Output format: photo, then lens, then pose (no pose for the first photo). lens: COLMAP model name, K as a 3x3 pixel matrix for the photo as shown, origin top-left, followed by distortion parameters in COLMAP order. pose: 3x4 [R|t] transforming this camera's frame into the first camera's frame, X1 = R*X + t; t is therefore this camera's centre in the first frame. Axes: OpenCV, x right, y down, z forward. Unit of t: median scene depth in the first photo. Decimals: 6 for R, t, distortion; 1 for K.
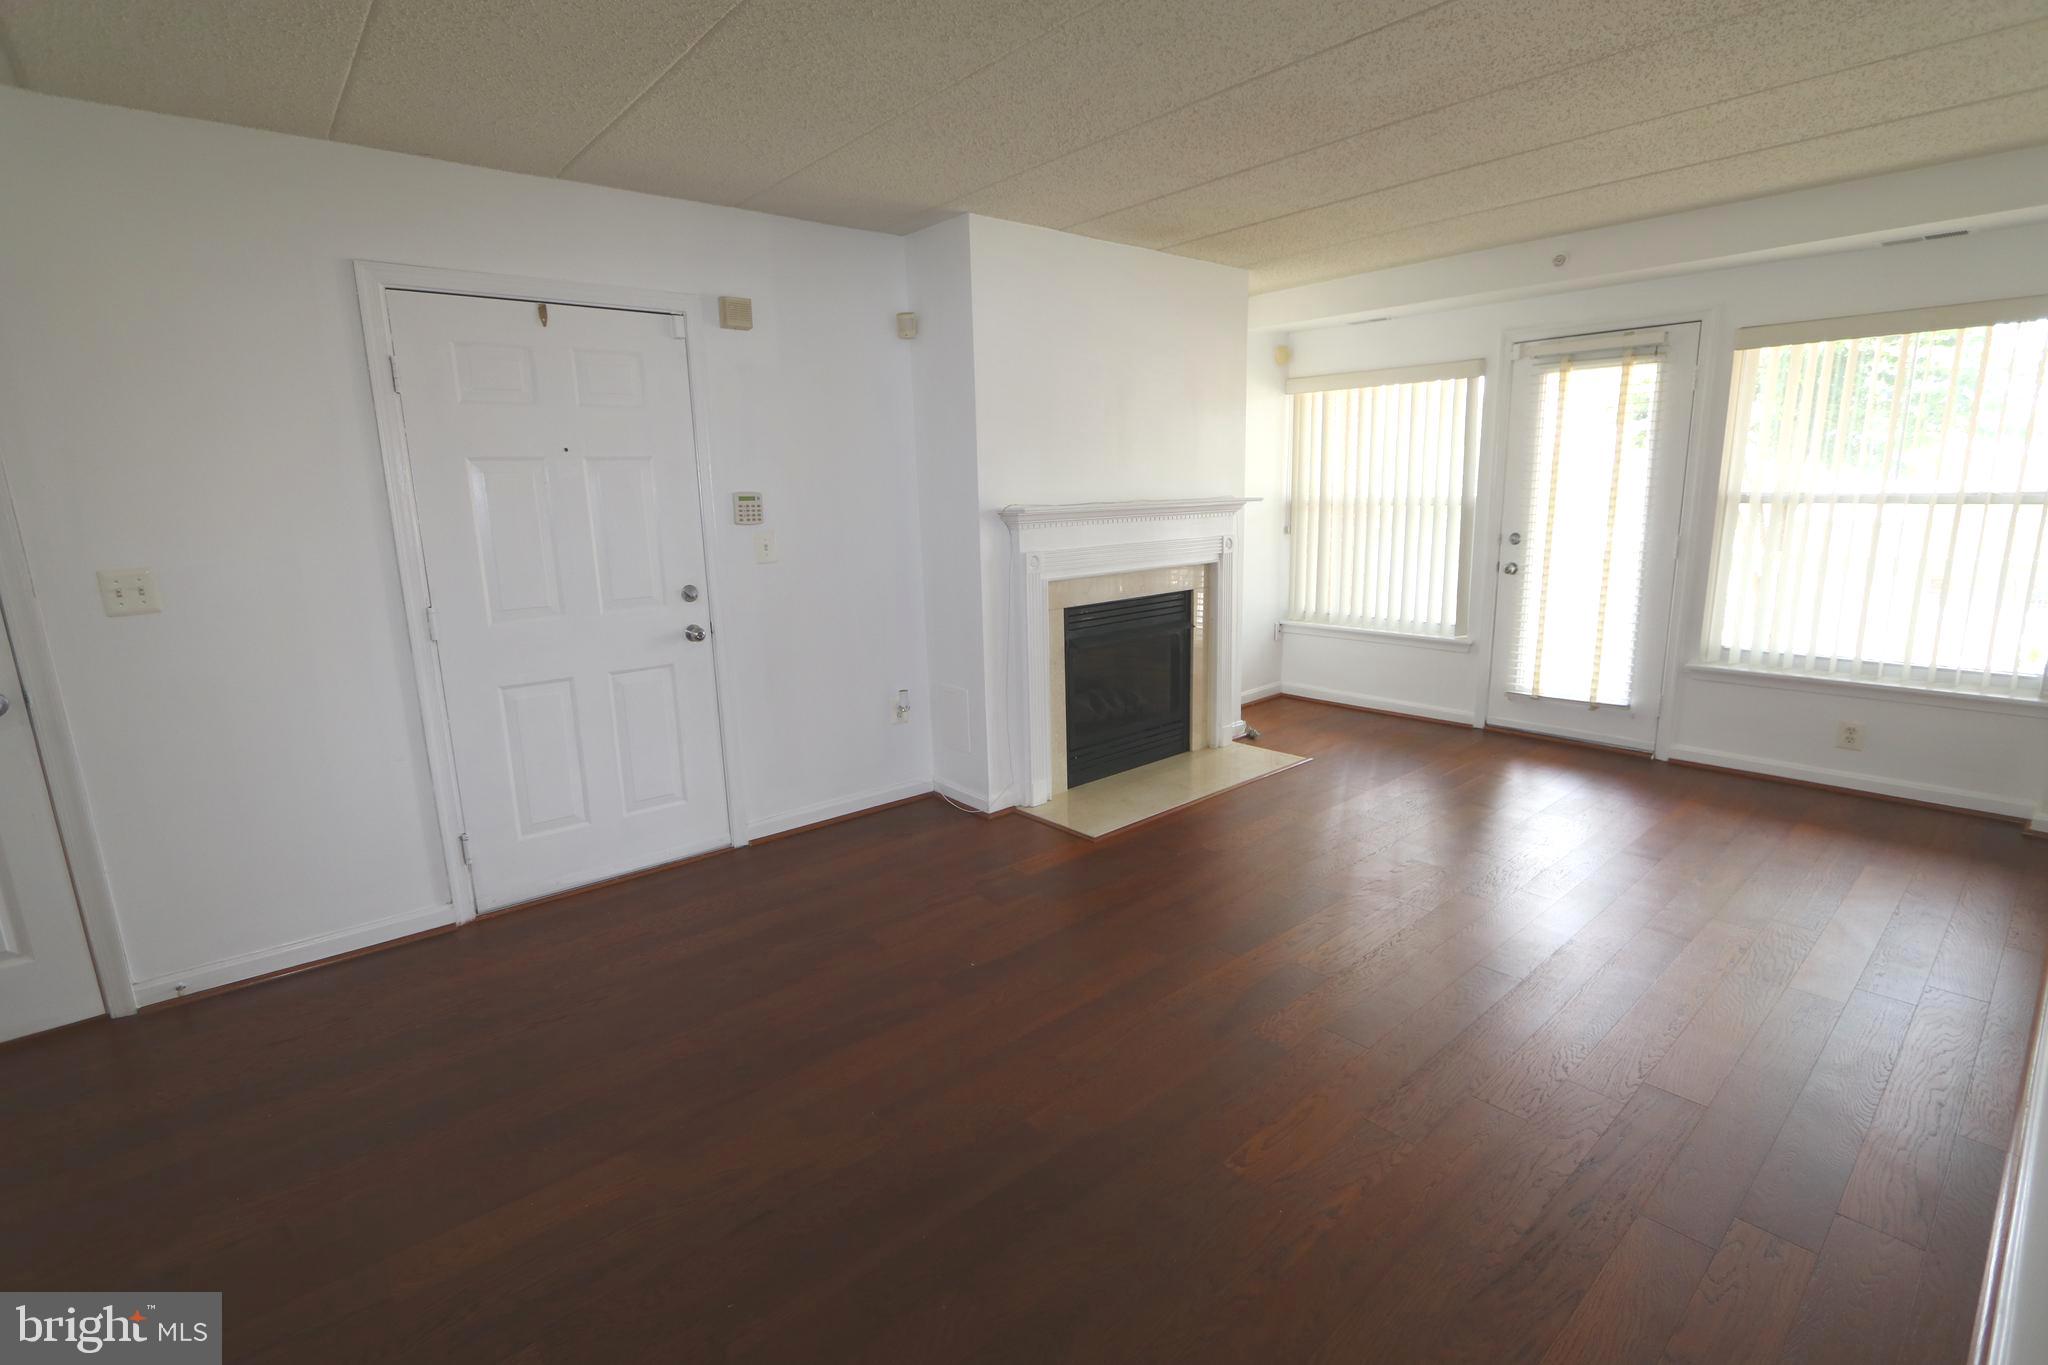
lens RADIAL K [[941.8, 0, 1020.6], [0, 941.8, 680.6], [0, 0, 1]] dist [-0.013117, -0.000015]
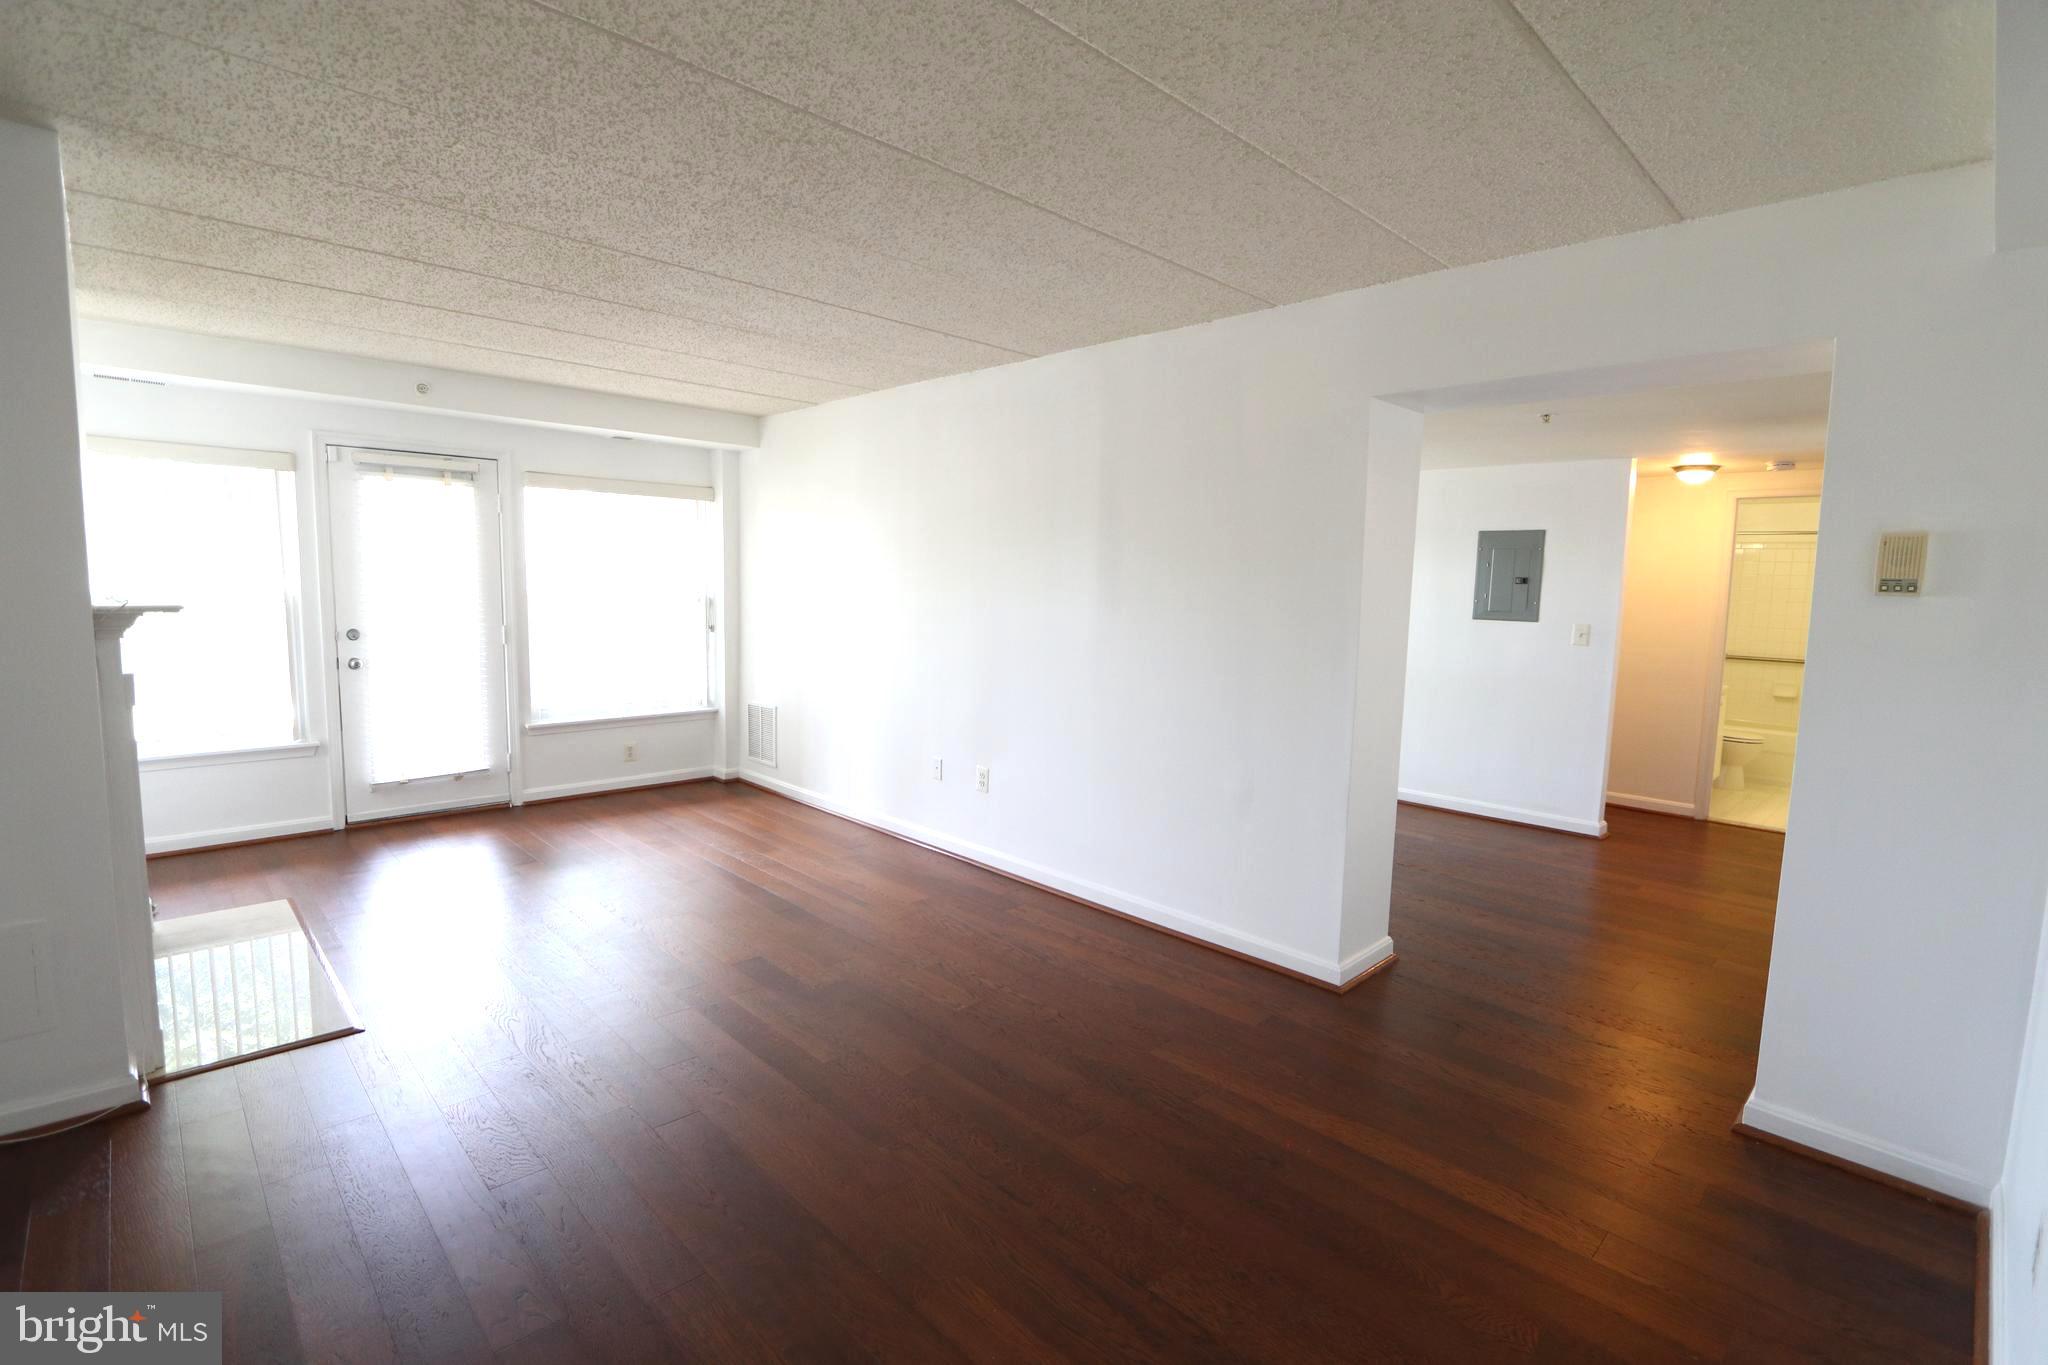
lens RADIAL K [[941.8, 0, 1020.6], [0, 941.8, 680.6], [0, 0, 1]] dist [-0.013117, -0.000015]
pose [[-0.058539, -0.082693, 0.994854, -0.555211], [0.183712, 0.978651, 0.092156, -0.067000], [-0.981236, 0.188161, -0.042097, 0.362698]]
